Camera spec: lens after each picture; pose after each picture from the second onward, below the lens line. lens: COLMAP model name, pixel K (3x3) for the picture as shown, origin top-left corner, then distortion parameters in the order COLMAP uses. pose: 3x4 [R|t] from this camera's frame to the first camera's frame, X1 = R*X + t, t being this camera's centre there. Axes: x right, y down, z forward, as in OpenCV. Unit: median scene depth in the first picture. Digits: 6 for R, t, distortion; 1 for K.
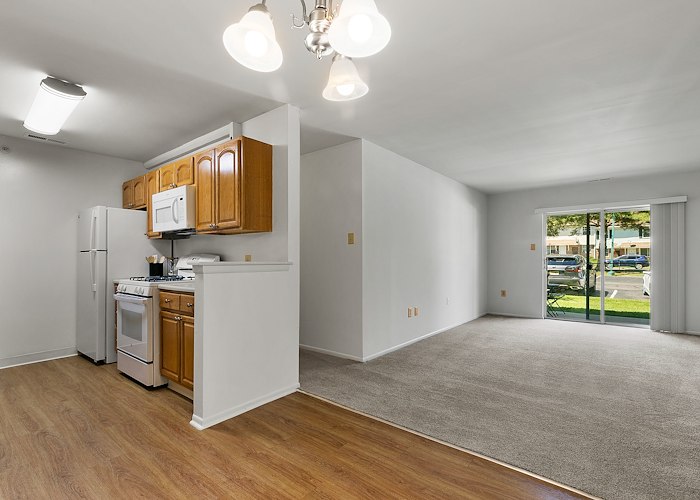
lens RADIAL K [[346.0, 0, 342.2], [0, 346.0, 260.8], [0, 0, 1]] dist [0.001888, 0.000404]
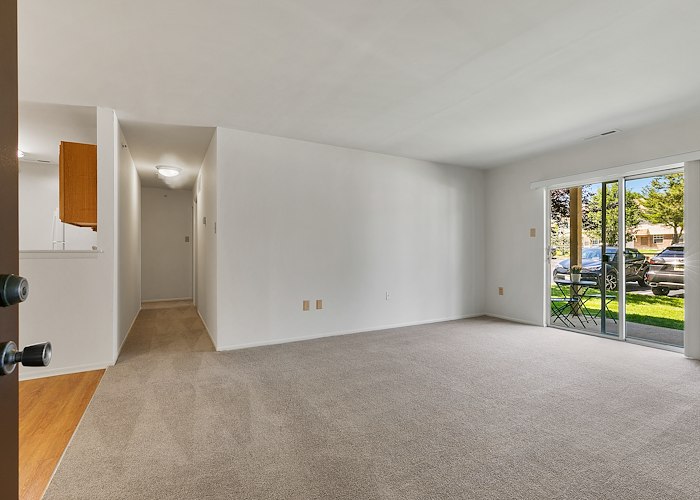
lens RADIAL K [[339.1, 0, 350.0], [0, 339.1, 250.0], [0, 0, 1]] dist [0.001723, -0.000247]
pose [[0.922763, -0.003220, -0.385354, 0.650497], [-0.000389, 0.999957, -0.009287, 0.008910], [0.385367, 0.008720, 0.922722, 0.201858]]
